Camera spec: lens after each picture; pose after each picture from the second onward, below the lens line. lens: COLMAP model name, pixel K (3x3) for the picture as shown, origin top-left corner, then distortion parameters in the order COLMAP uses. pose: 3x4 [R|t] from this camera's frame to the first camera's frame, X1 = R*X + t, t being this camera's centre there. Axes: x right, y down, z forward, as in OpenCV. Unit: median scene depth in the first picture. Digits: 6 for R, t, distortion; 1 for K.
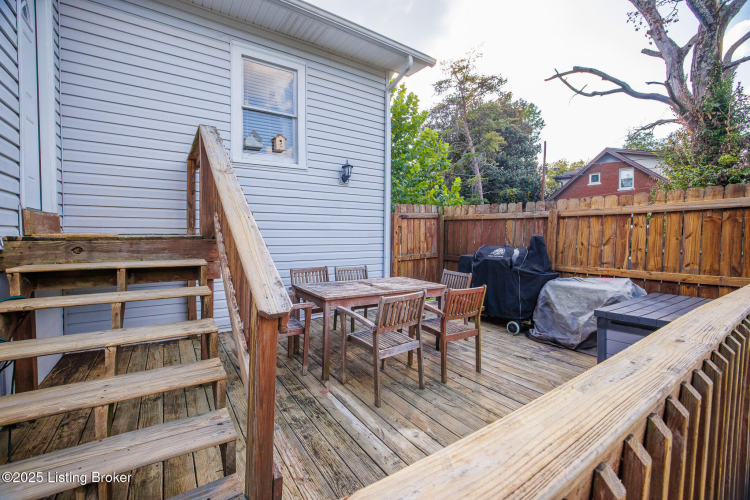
lens RADIAL K [[318.6, 0, 369.6], [0, 318.6, 245.3], [0, 0, 1]] dist [-0.035693, 0.012190]
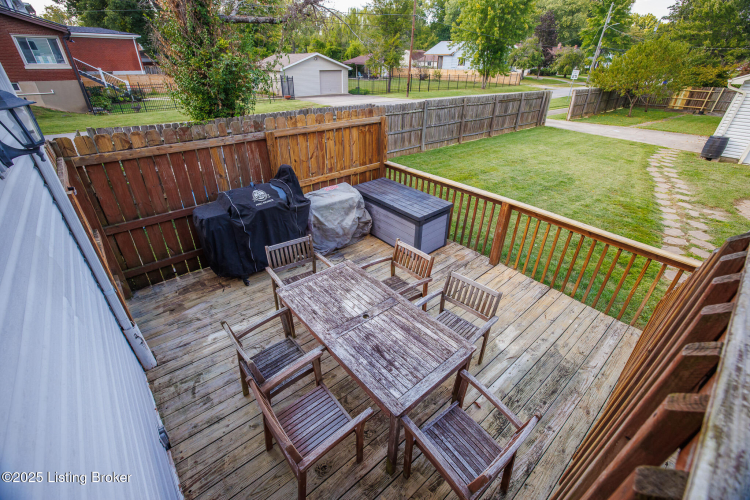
lens RADIAL K [[318.6, 0, 369.6], [0, 318.6, 245.3], [0, 0, 1]] dist [-0.035693, 0.012190]
pose [[-0.107212, -0.514222, 0.850930, -0.458556], [0.021831, 0.854439, 0.519093, -0.338280], [-0.993996, 0.074230, -0.080381, 0.901827]]
